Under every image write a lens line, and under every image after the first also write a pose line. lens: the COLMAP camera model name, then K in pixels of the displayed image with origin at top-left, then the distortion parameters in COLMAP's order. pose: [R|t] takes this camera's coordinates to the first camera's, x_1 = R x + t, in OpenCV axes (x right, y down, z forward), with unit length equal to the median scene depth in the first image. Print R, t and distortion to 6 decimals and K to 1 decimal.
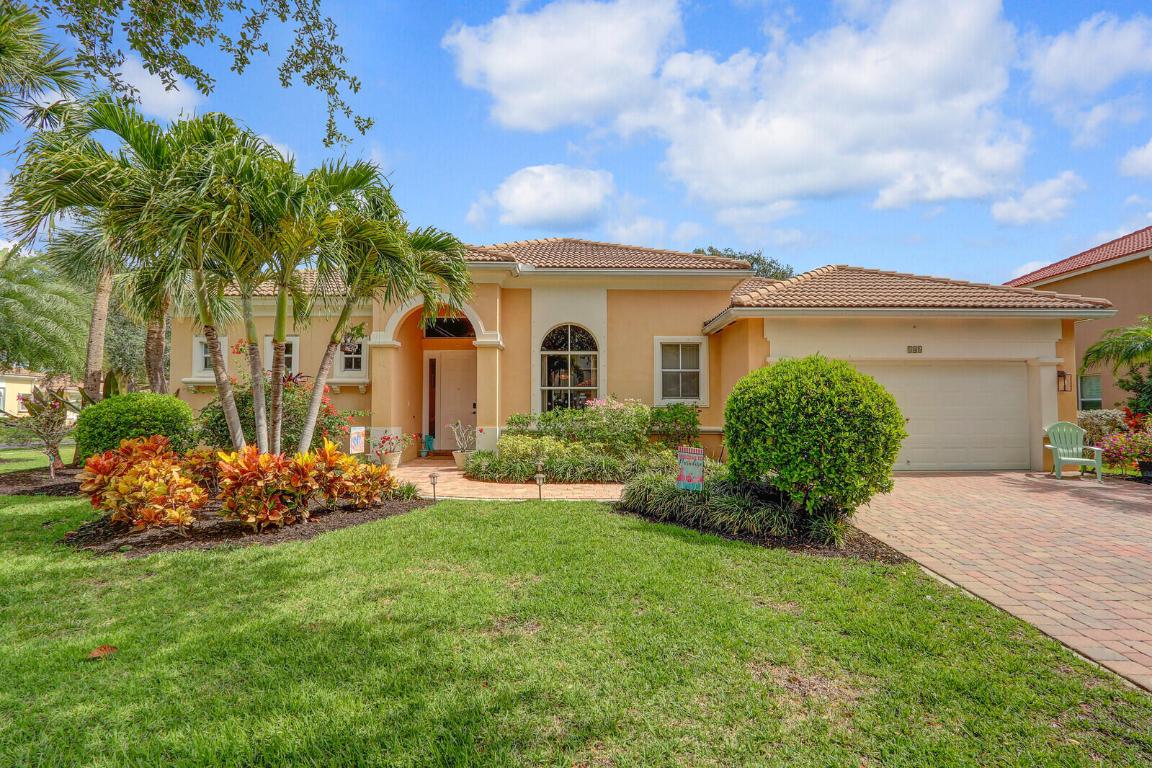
lens RADIAL K [[546.3, 0, 579.7], [0, 546.3, 403.6], [0, 0, 1]] dist [-0.007510, -0.000447]
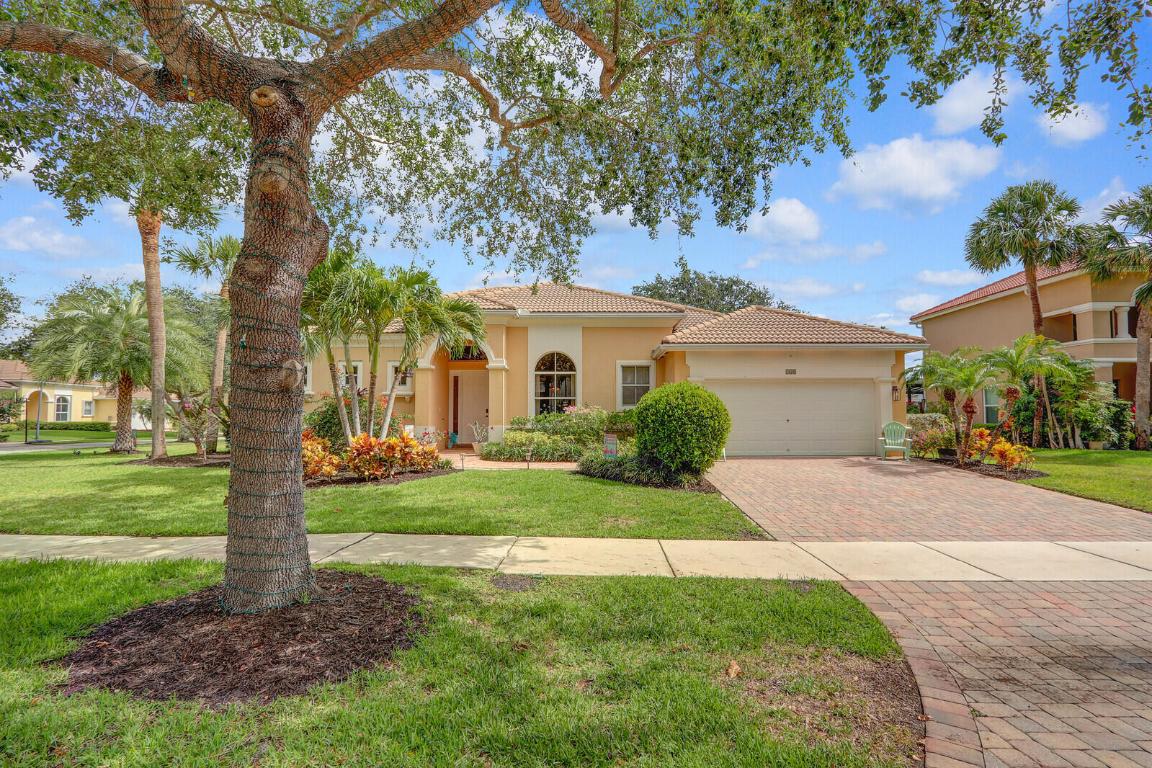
lens RADIAL K [[546.3, 0, 579.7], [0, 546.3, 403.6], [0, 0, 1]] dist [-0.007510, -0.000447]
pose [[0.999799, -0.000691, -0.020039, 0.078659], [0.000485, 0.999947, -0.010312, -0.000440], [0.020045, 0.010301, 0.999746, -0.430909]]
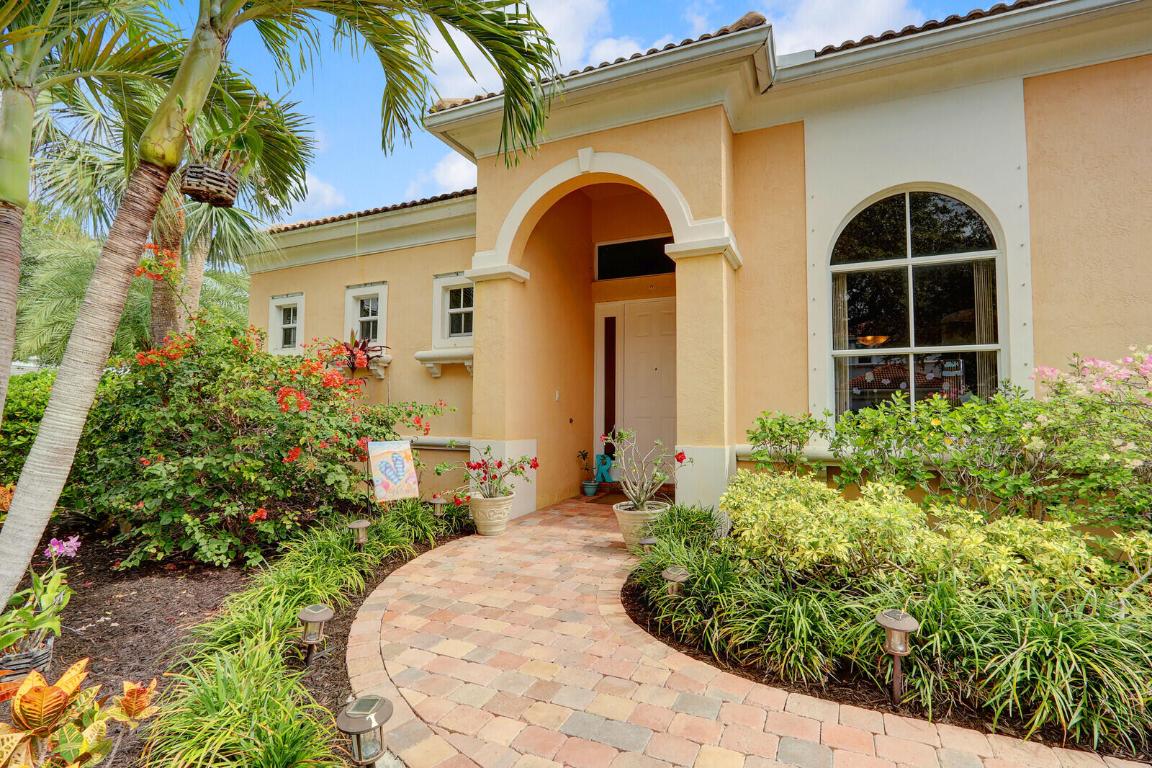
lens RADIAL K [[550.8, 0, 590.8], [0, 550.8, 386.6], [0, 0, 1]] dist [-0.004416, -0.000692]
pose [[0.916949, -0.014353, -0.398746, -0.081492], [-0.003159, 0.999060, -0.043226, 0.016975], [0.398991, 0.040895, 0.916042, 0.609589]]
